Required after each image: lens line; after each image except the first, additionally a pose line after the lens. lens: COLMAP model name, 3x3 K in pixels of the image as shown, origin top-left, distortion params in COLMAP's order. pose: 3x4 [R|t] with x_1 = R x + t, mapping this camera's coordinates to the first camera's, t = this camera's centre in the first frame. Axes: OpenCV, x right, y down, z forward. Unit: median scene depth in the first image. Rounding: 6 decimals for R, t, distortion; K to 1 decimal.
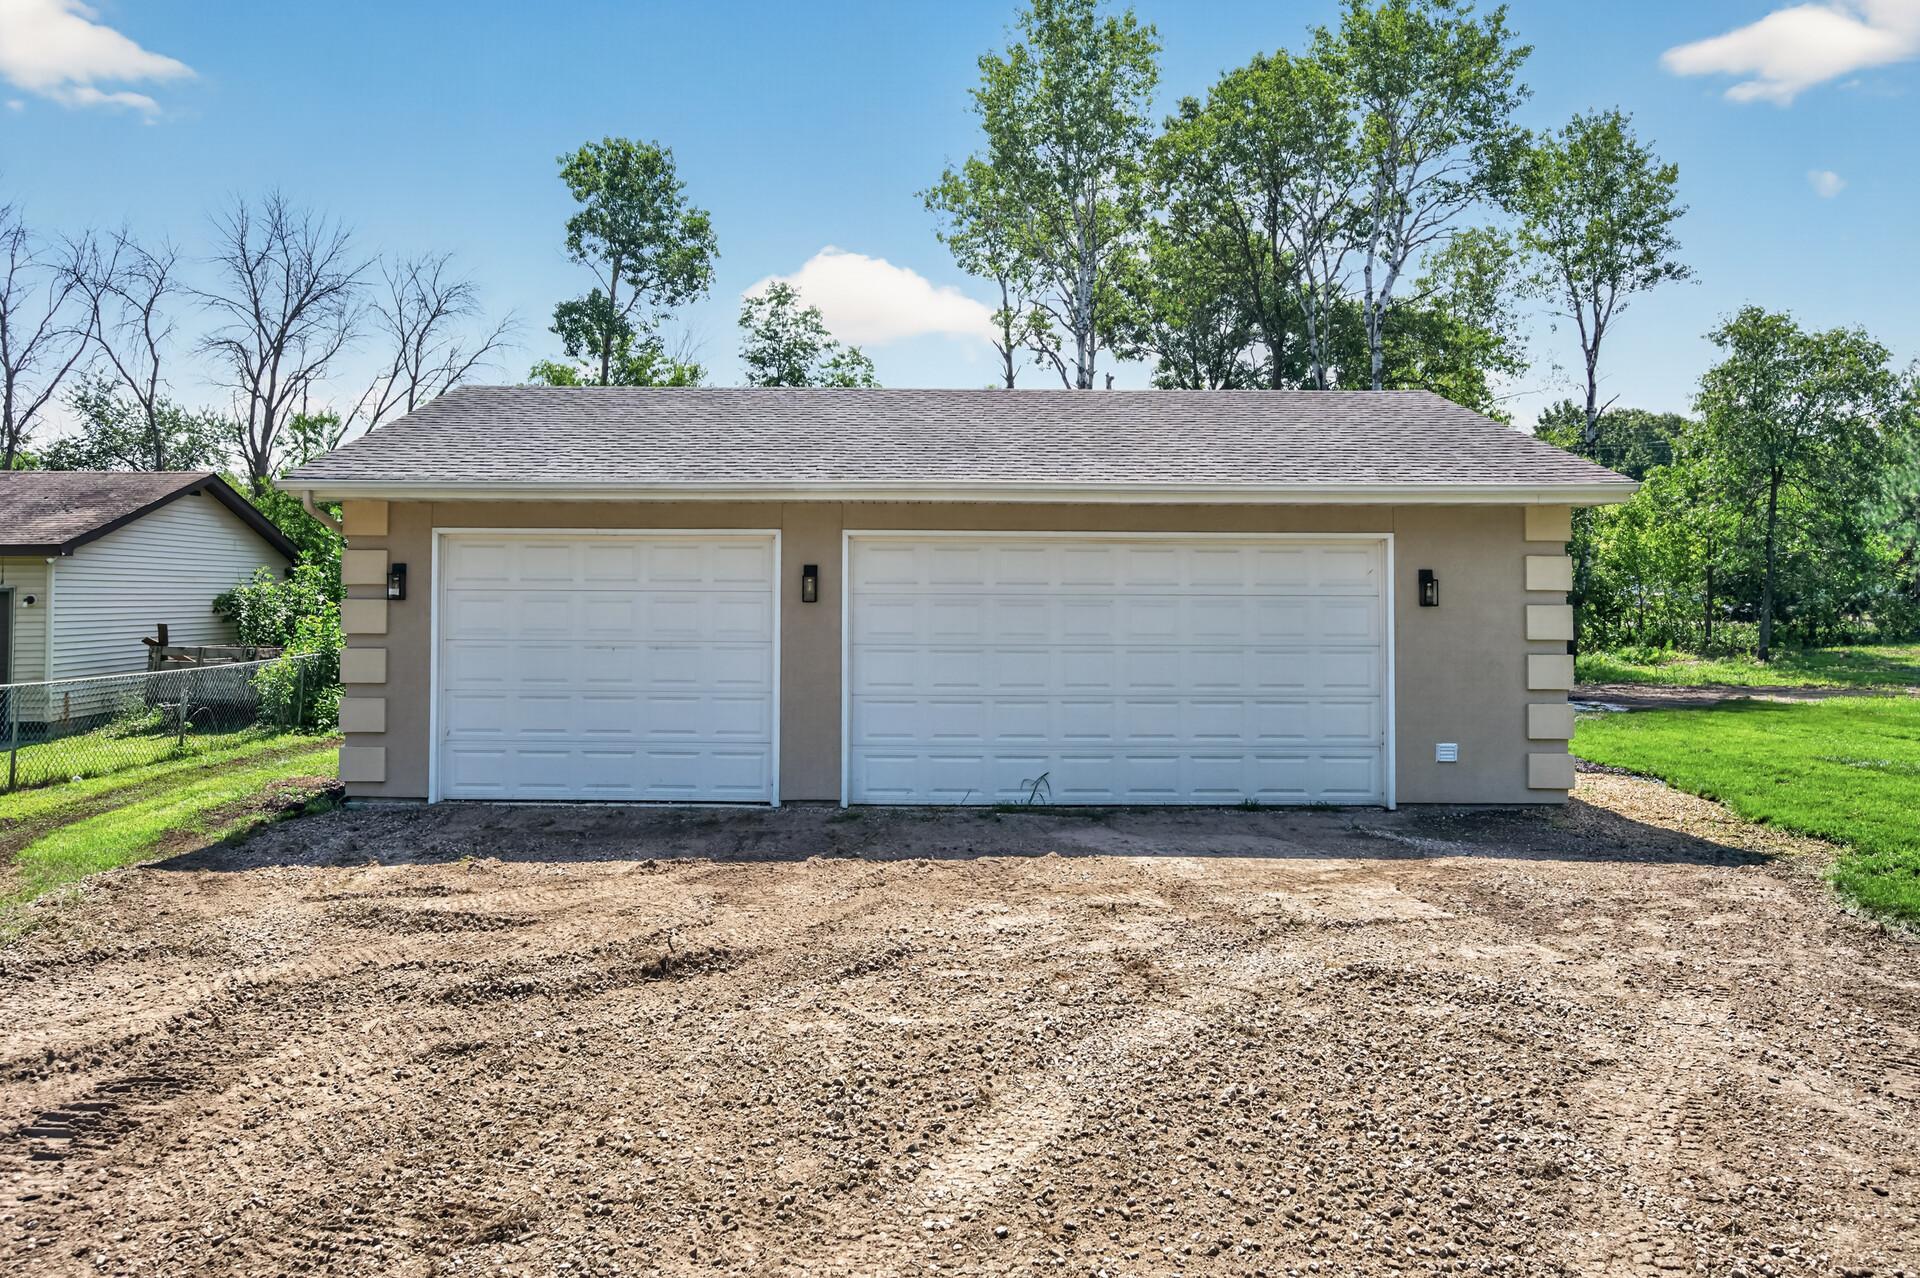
lens RADIAL K [[1267.3, 0, 888.7], [0, 1267.3, 571.6], [0, 0, 1]] dist [0.000193, 0.004095]
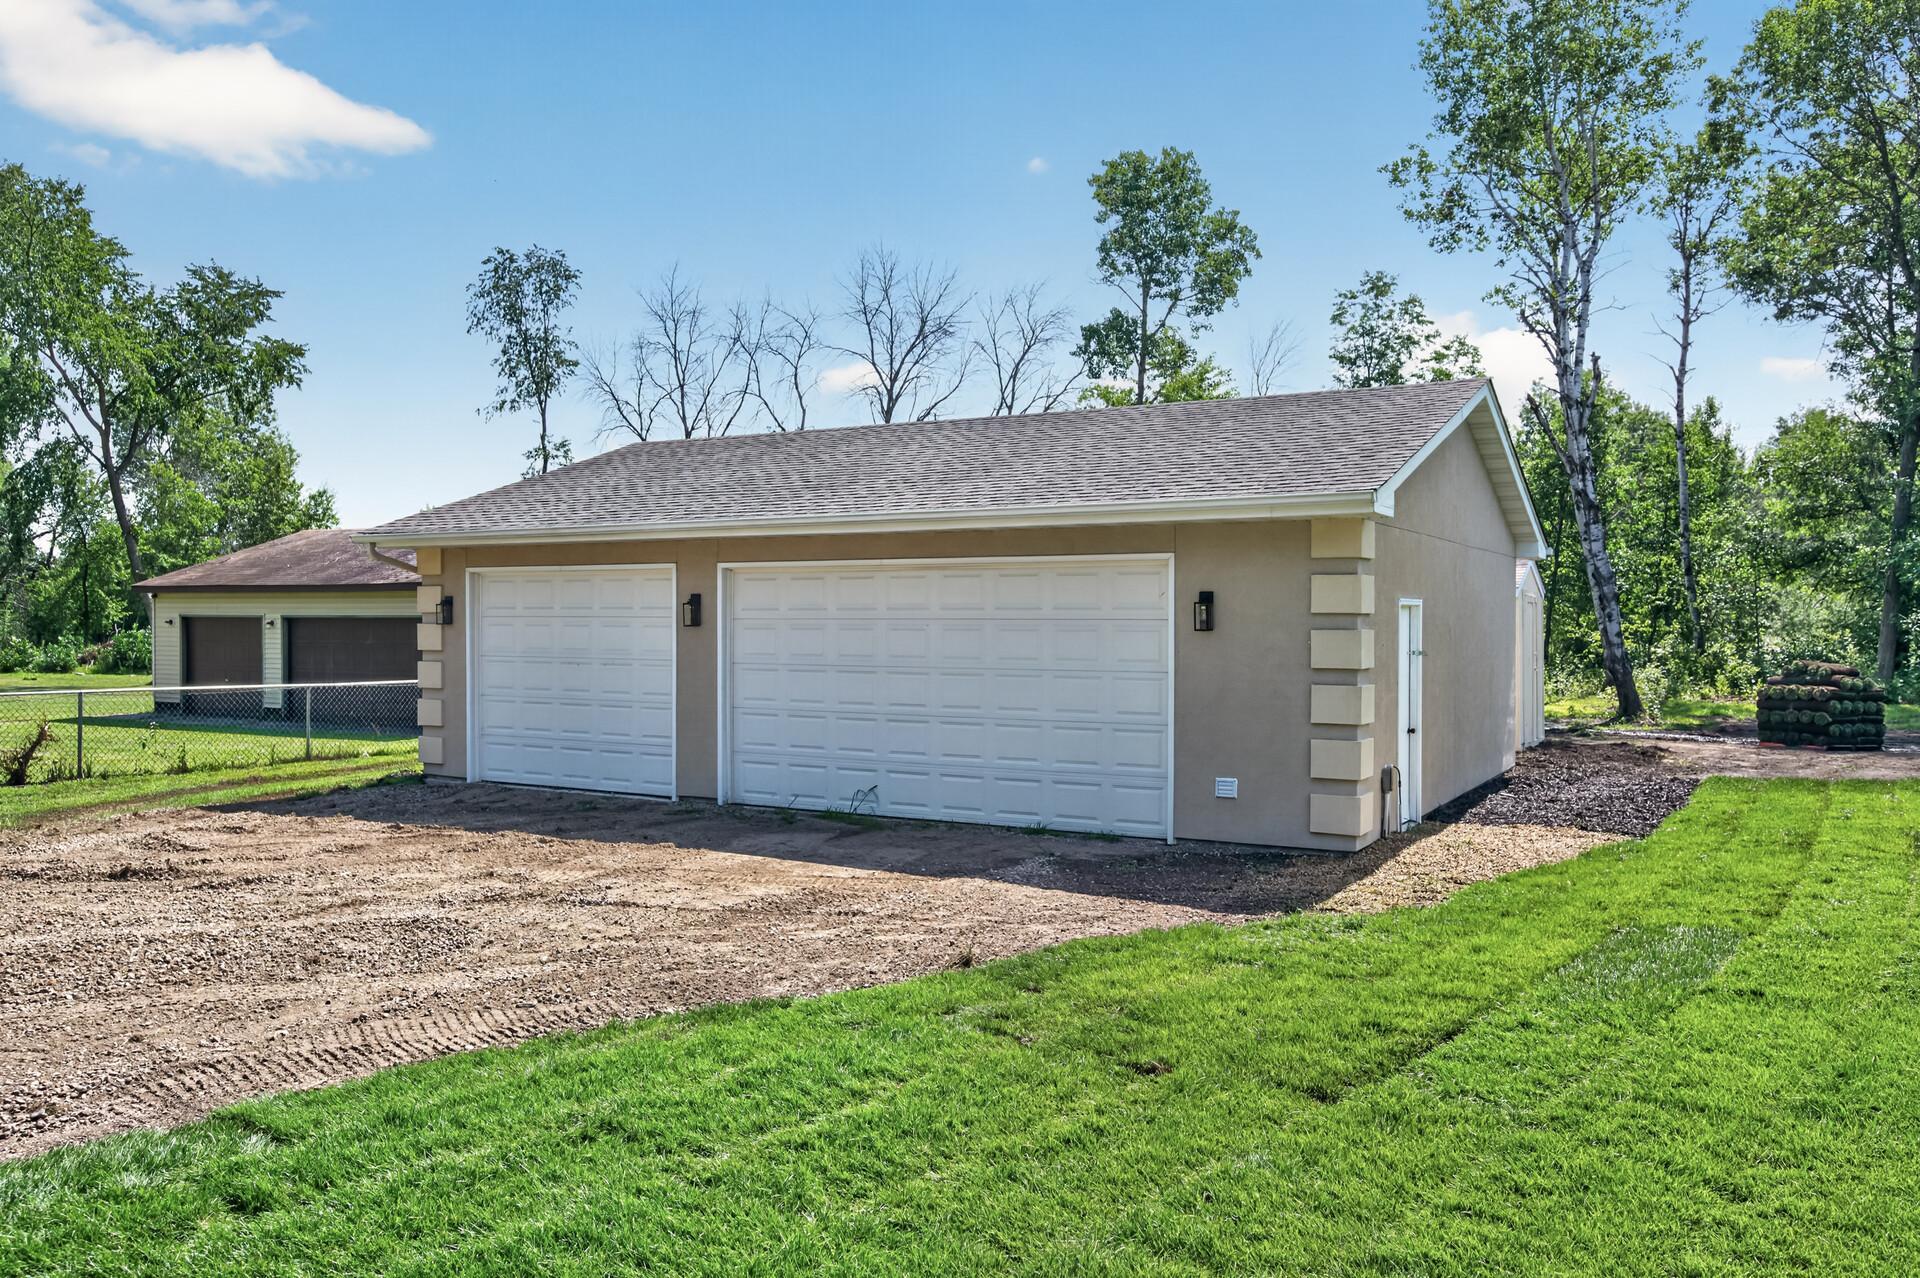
lens RADIAL K [[1389.3, 0, 955.6], [0, 1389.3, 613.0], [0, 0, 1]] dist [0.002721, 0.000802]
pose [[0.872988, -0.004162, -0.487725, 0.689394], [0.009553, 0.999918, 0.008566, 0.003736], [0.487649, -0.012137, 0.872955, 0.012869]]
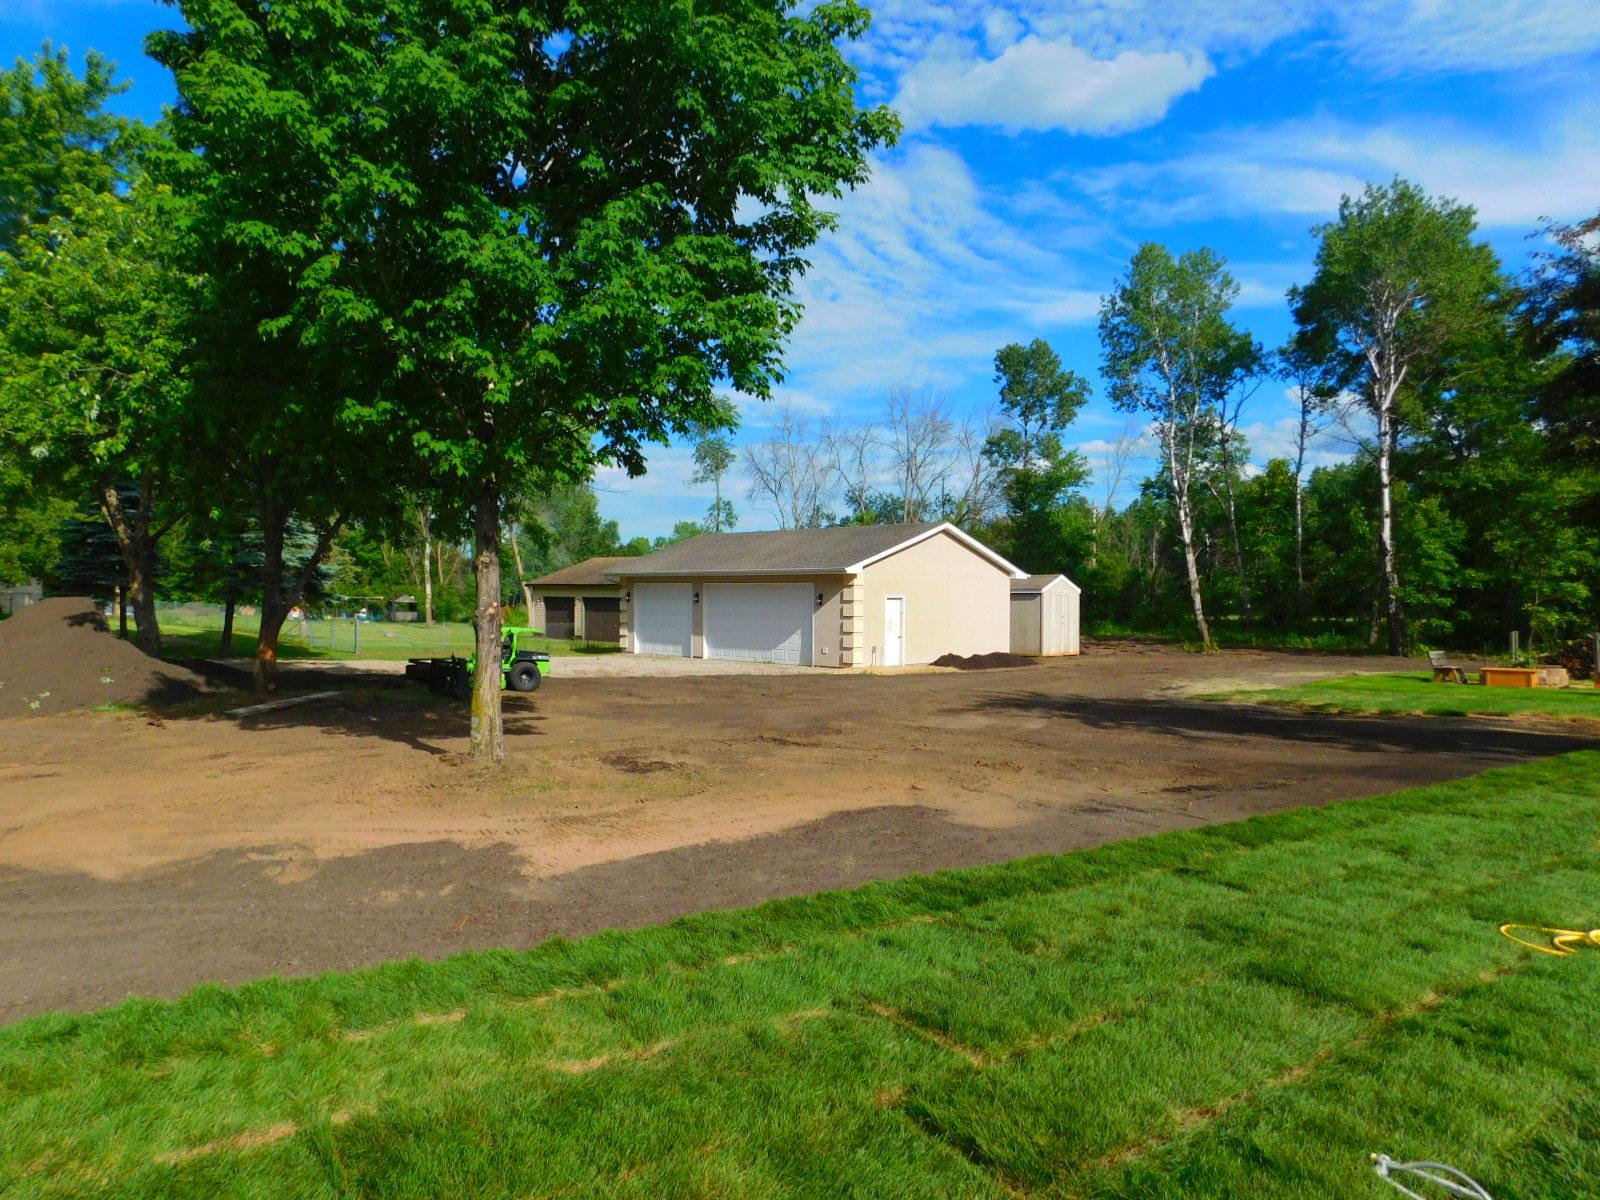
lens RADIAL K [[1048.4, 0, 800.0], [0, 1048.4, 600.0], [0, 0, 1]] dist [-0.060502, 0.035606]
pose [[0.720298, 0.002342, -0.693661, 2.126163], [0.008904, 0.999881, 0.012622, -0.017127], [0.693608, -0.015268, 0.720191, -0.936146]]
